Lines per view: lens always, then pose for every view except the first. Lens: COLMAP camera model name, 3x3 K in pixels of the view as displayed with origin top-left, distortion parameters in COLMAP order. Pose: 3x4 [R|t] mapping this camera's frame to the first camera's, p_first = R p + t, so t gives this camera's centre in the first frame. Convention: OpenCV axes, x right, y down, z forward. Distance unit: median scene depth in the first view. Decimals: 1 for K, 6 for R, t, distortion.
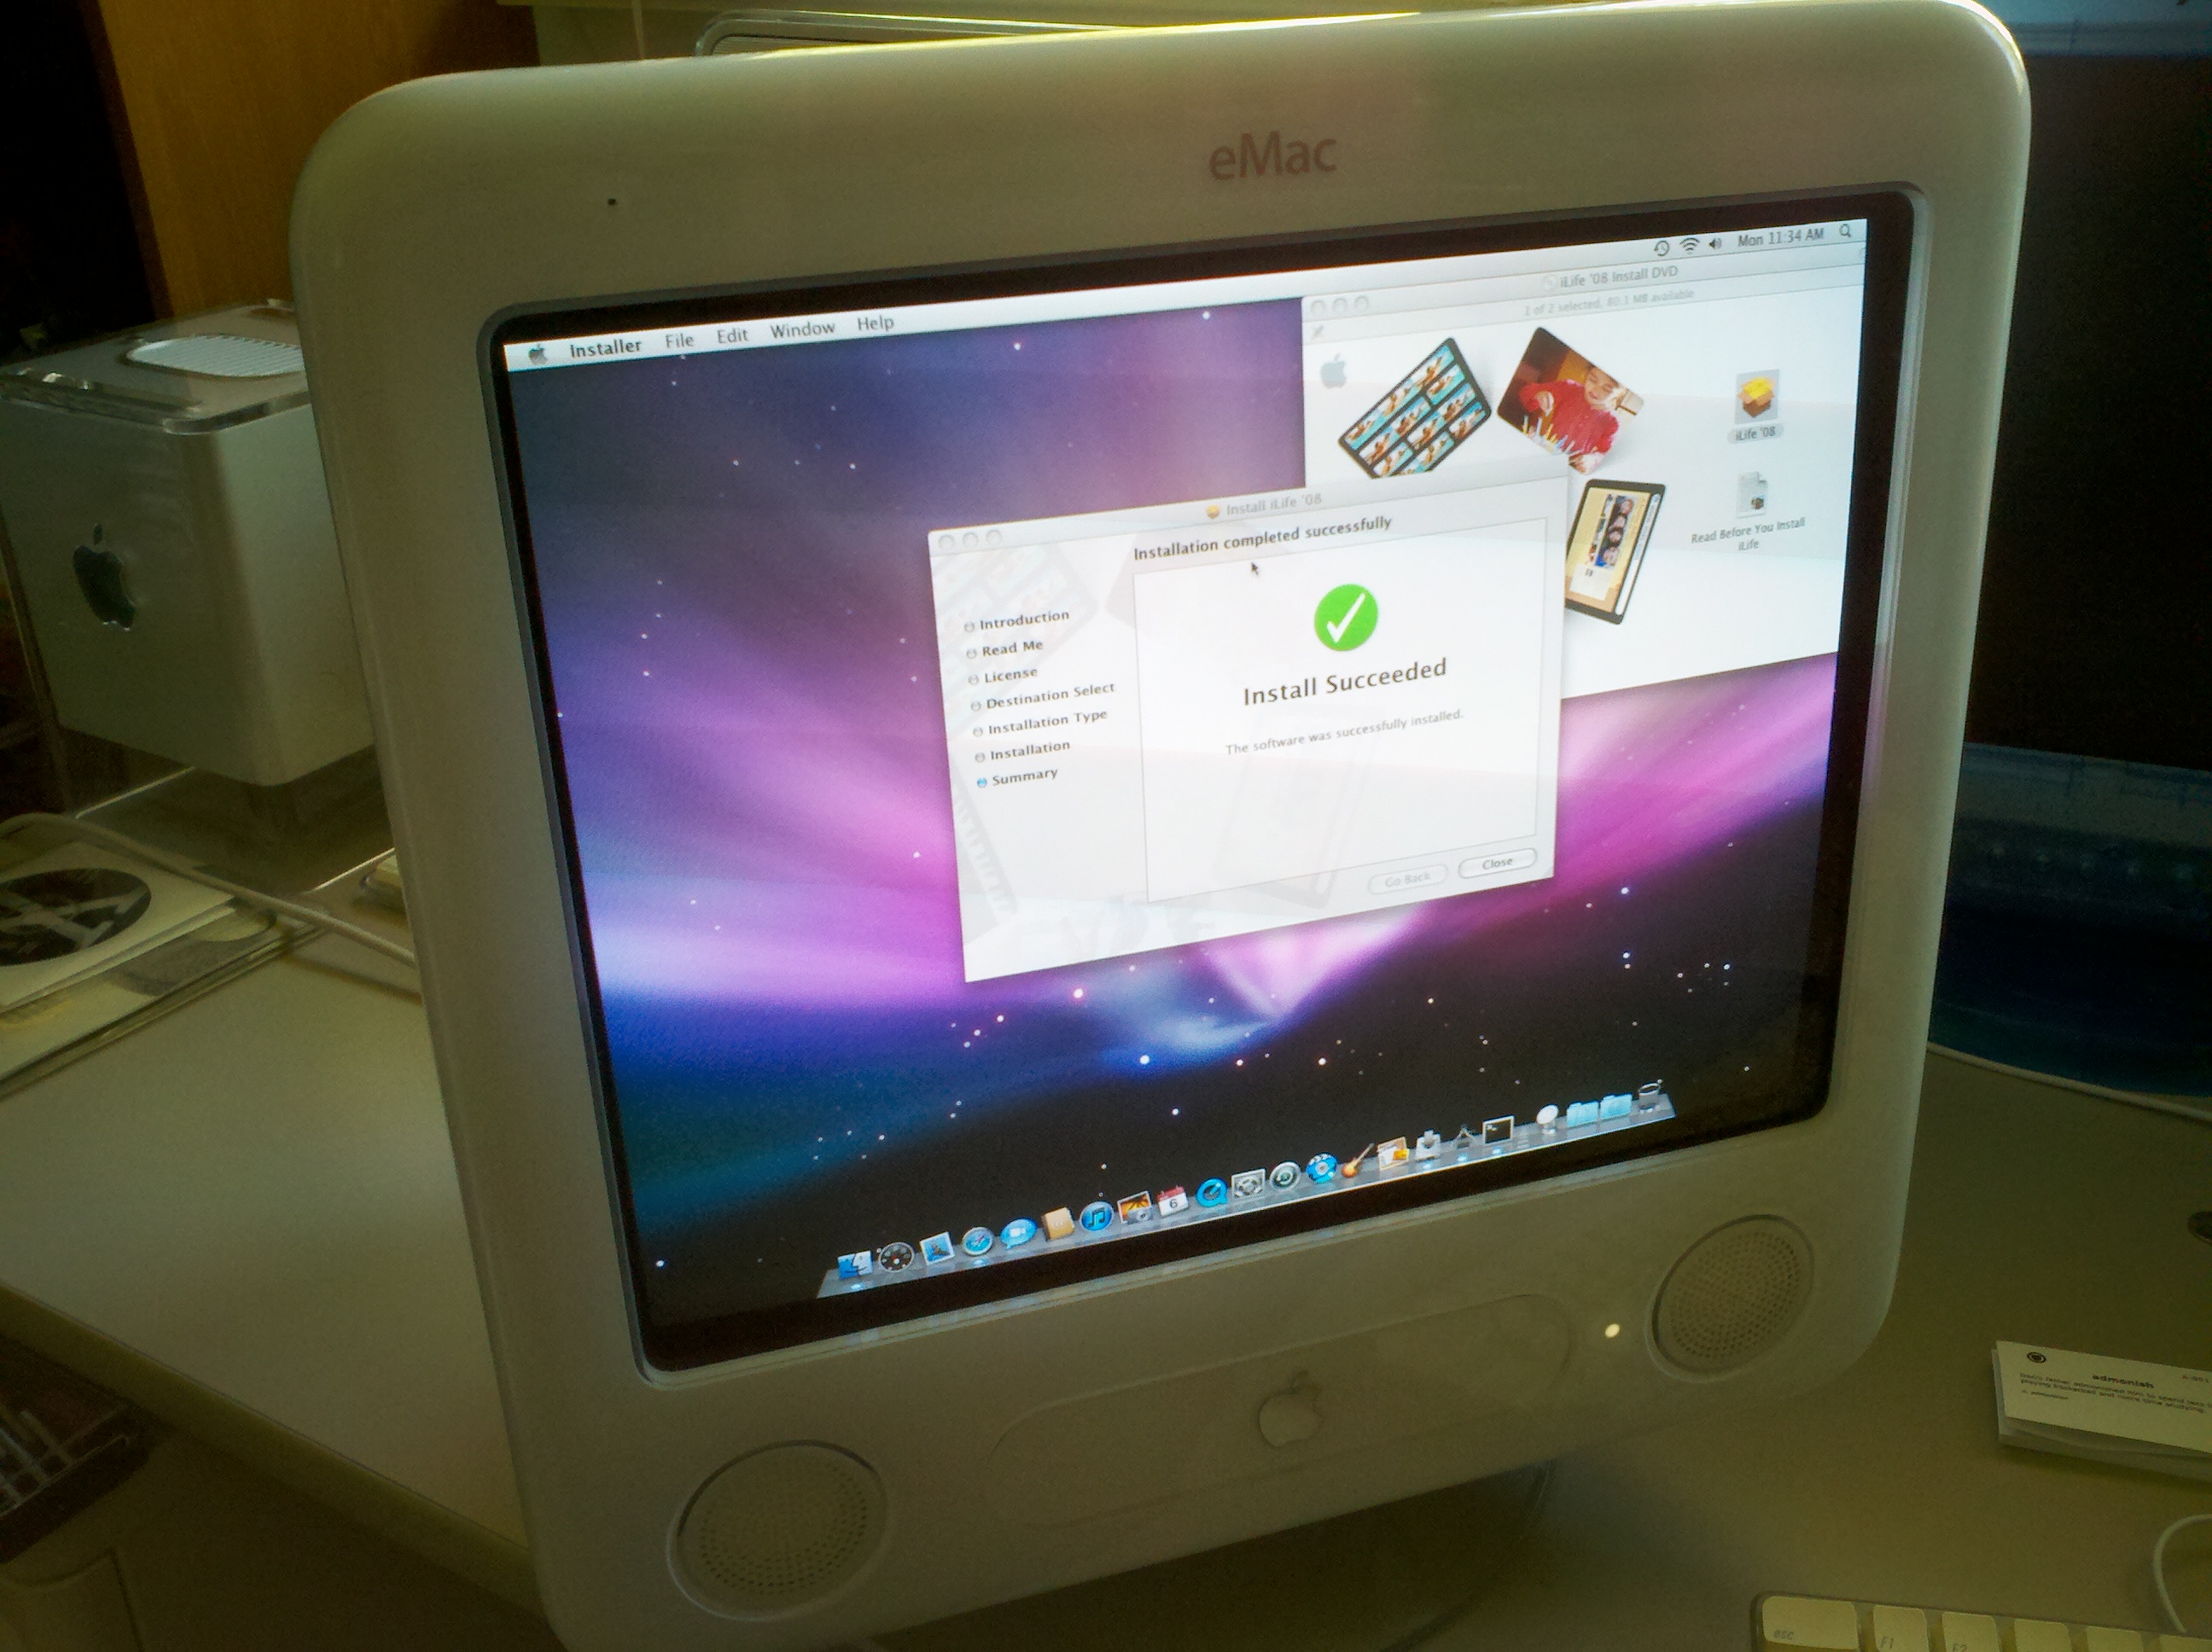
lens RADIAL K [[2059.1, 0, 1106.2], [0, 2059.1, 839.2], [0, 0, 1]] dist [0.009674, 0.000000]
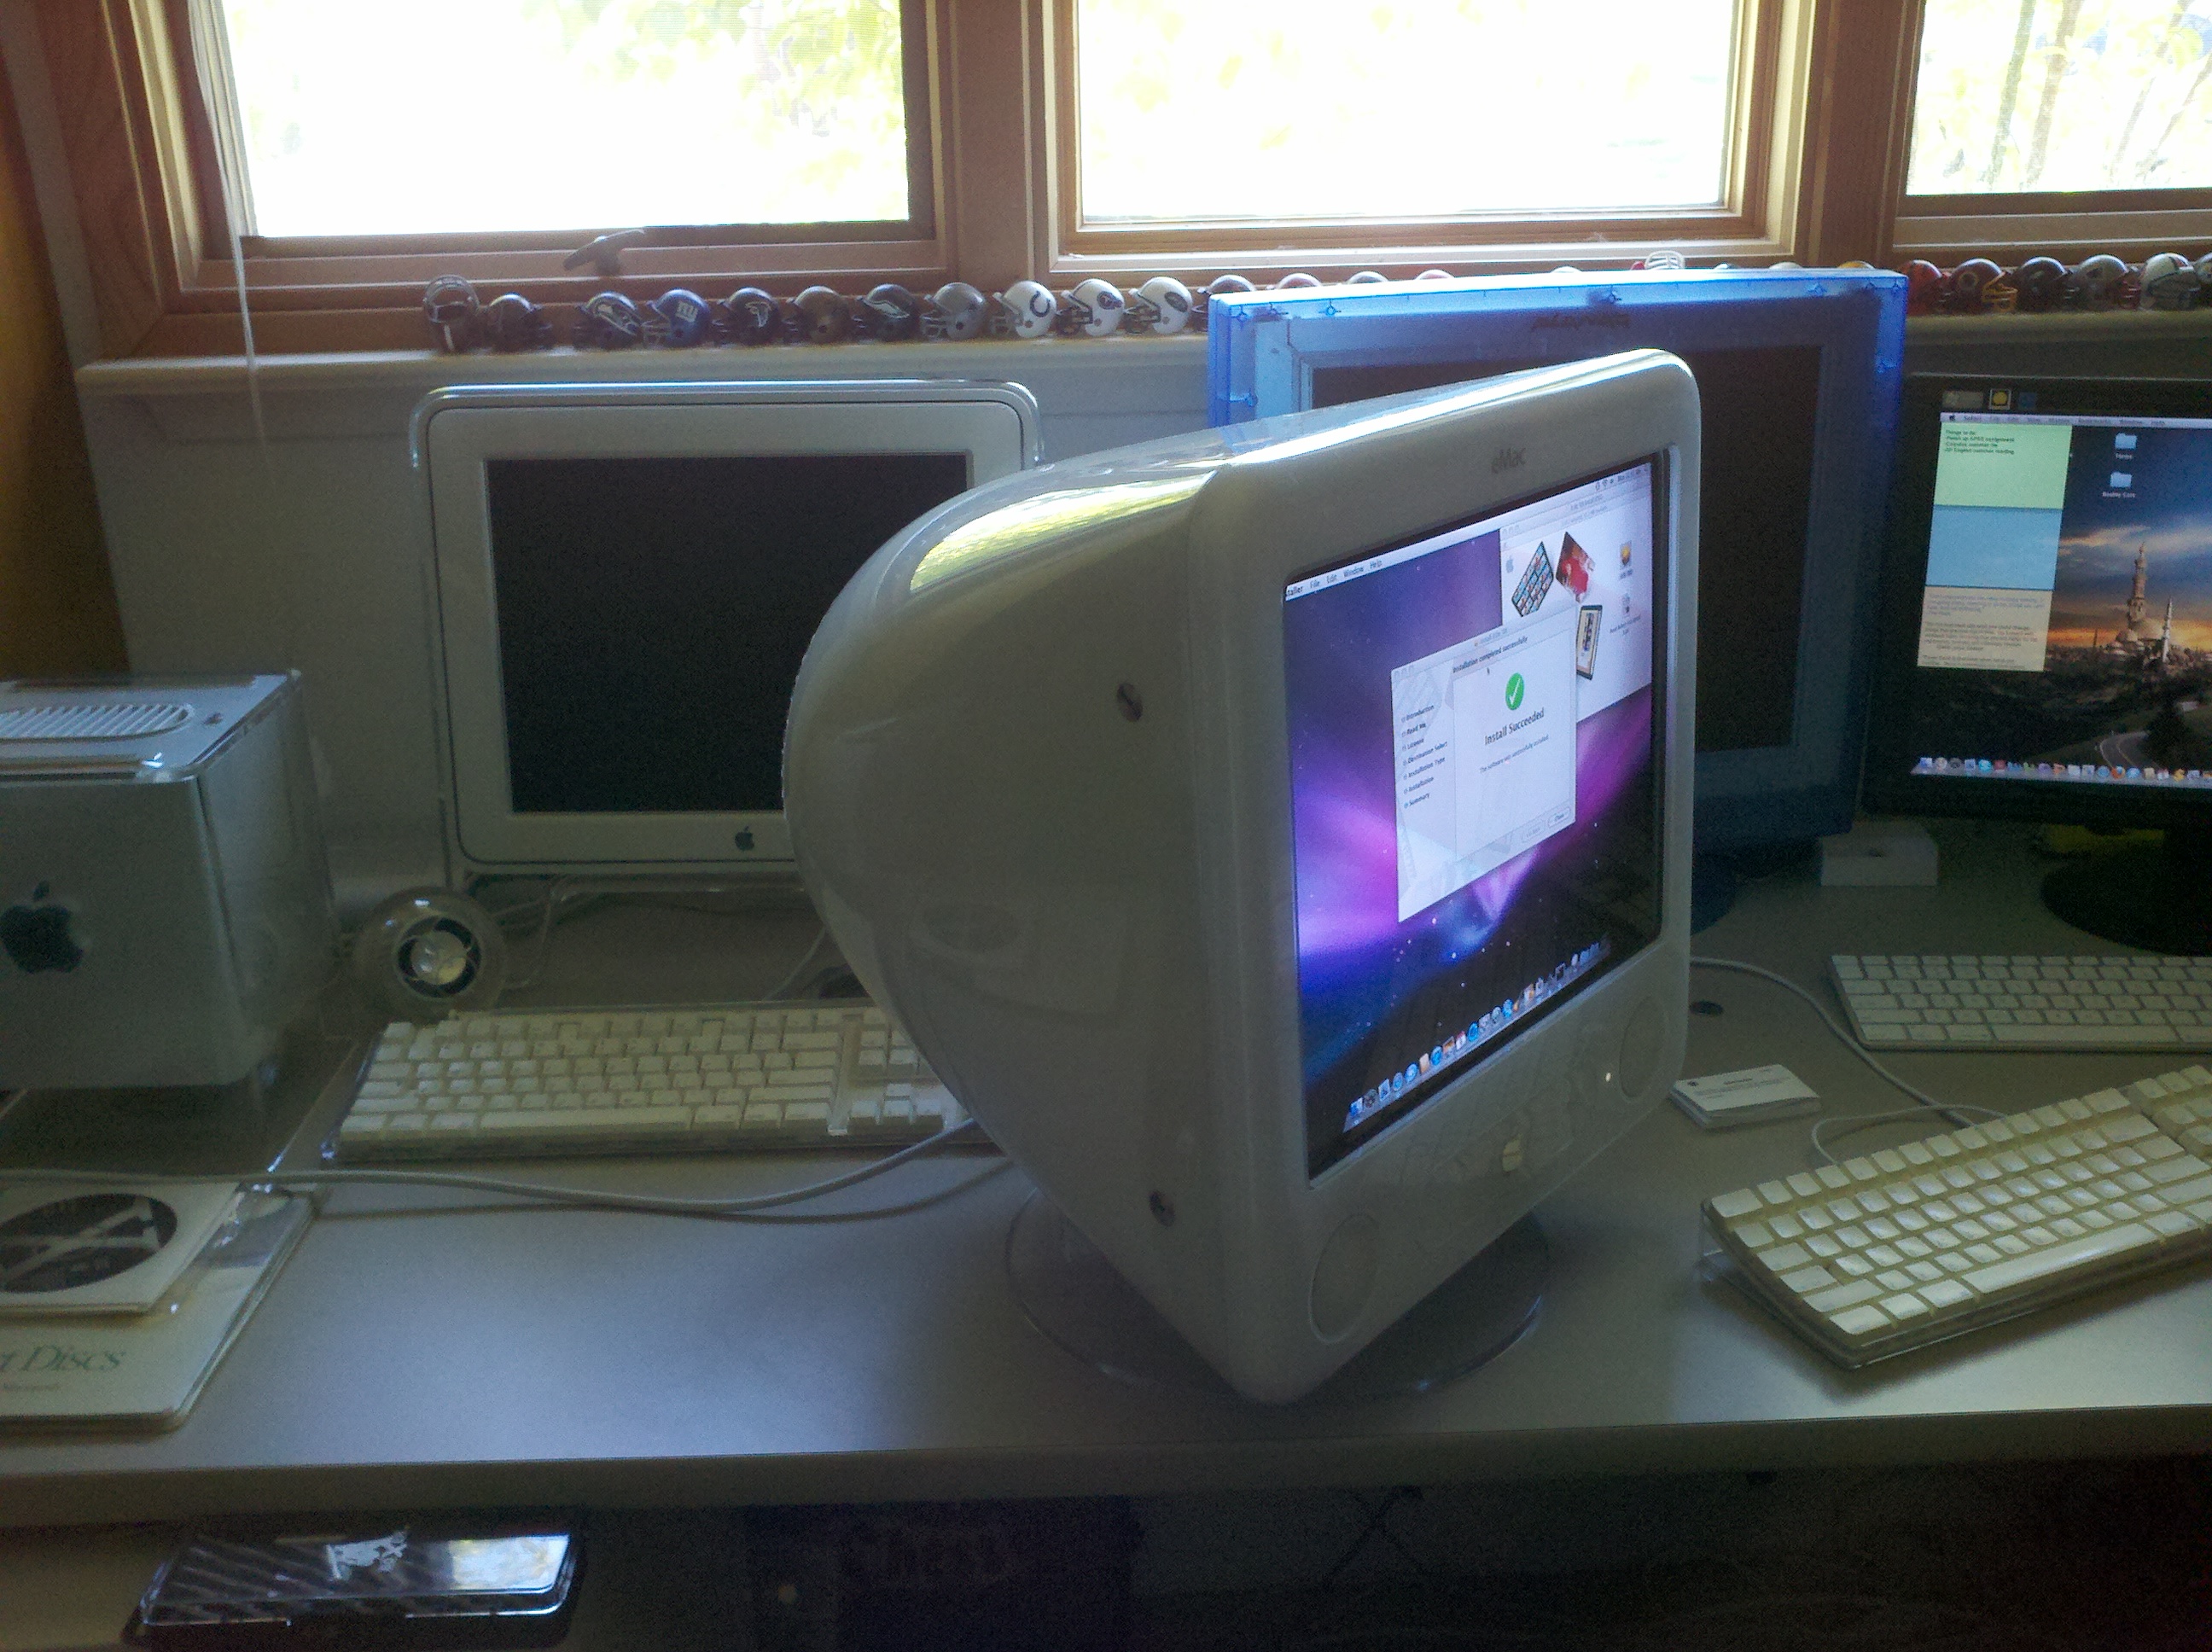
lens RADIAL K [[1919.4, 0, 1104.5], [0, 1919.4, 817.1], [0, 0, 1]] dist [0.007598, 0.003077]
pose [[0.861905, -0.179049, 0.474406, -1.048024], [0.235709, 0.969831, -0.062207, 0.024113], [-0.448956, 0.165439, 0.878105, -0.351404]]
